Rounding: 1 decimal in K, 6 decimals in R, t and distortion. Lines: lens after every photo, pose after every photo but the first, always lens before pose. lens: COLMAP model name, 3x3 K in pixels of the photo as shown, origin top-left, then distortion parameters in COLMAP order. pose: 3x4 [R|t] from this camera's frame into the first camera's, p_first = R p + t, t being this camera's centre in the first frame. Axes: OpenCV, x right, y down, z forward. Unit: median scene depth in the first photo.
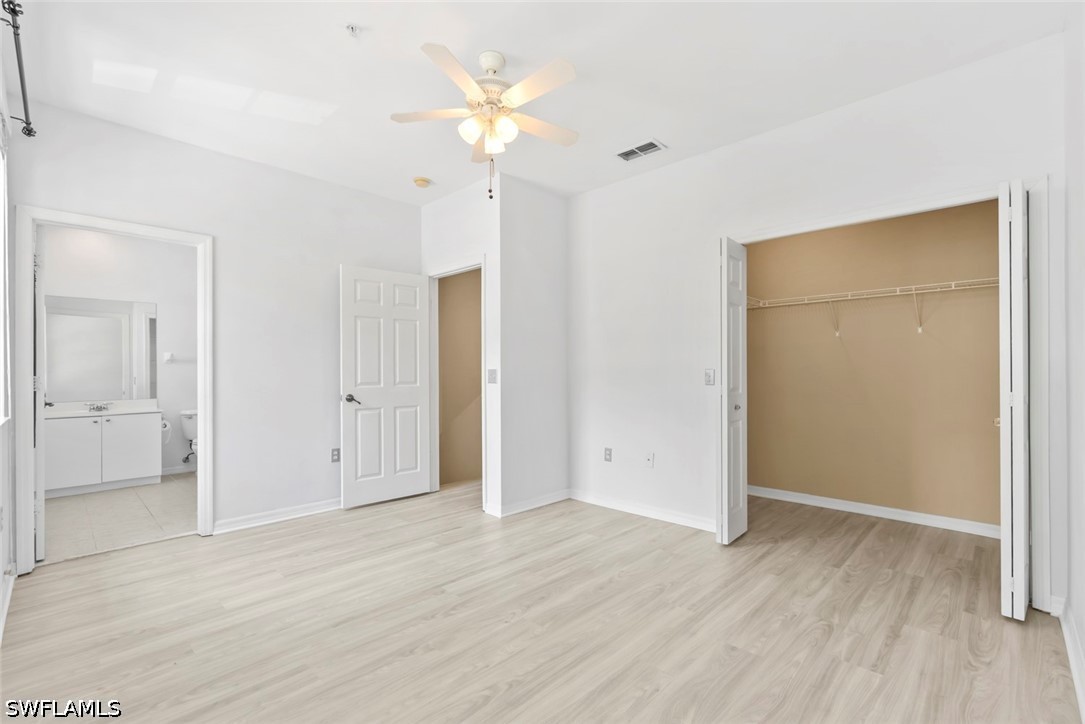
lens RADIAL K [[480.1, 0, 543.7], [0, 480.1, 364.0], [0, 0, 1]] dist [-0.000211, -0.000262]
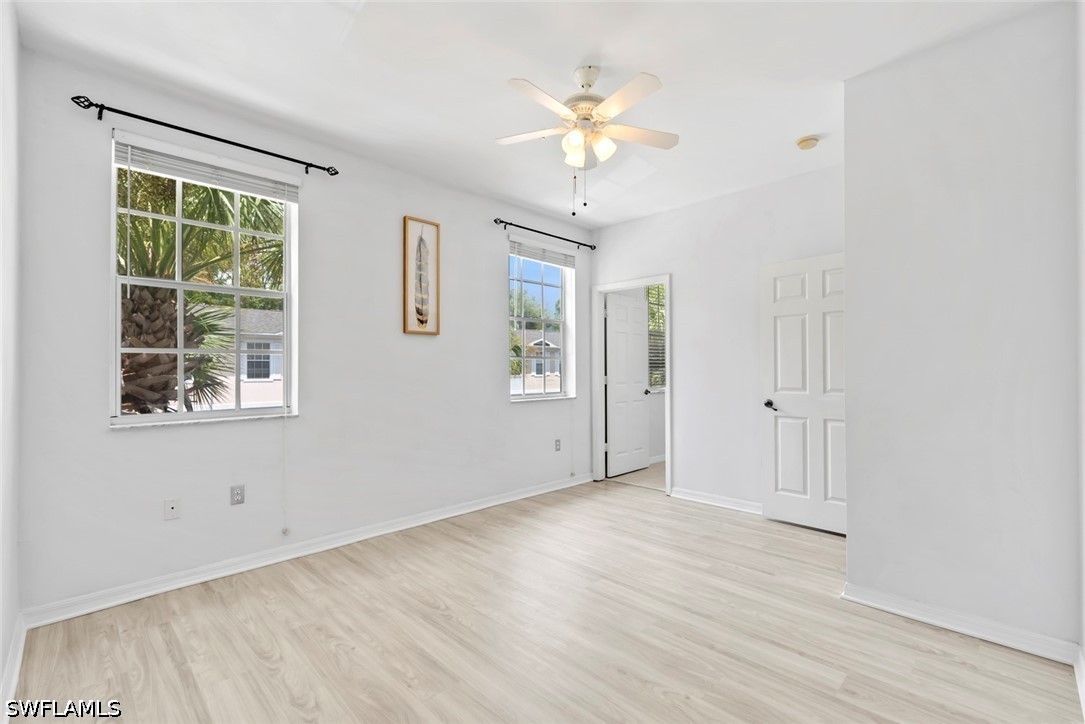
lens RADIAL K [[480.1, 0, 543.7], [0, 480.1, 364.0], [0, 0, 1]] dist [-0.000211, -0.000262]
pose [[-0.005541, -0.004866, -0.999973, 0.700967], [0.016819, 0.999846, -0.004958, -0.012290], [0.999843, -0.016846, -0.005458, 0.709207]]
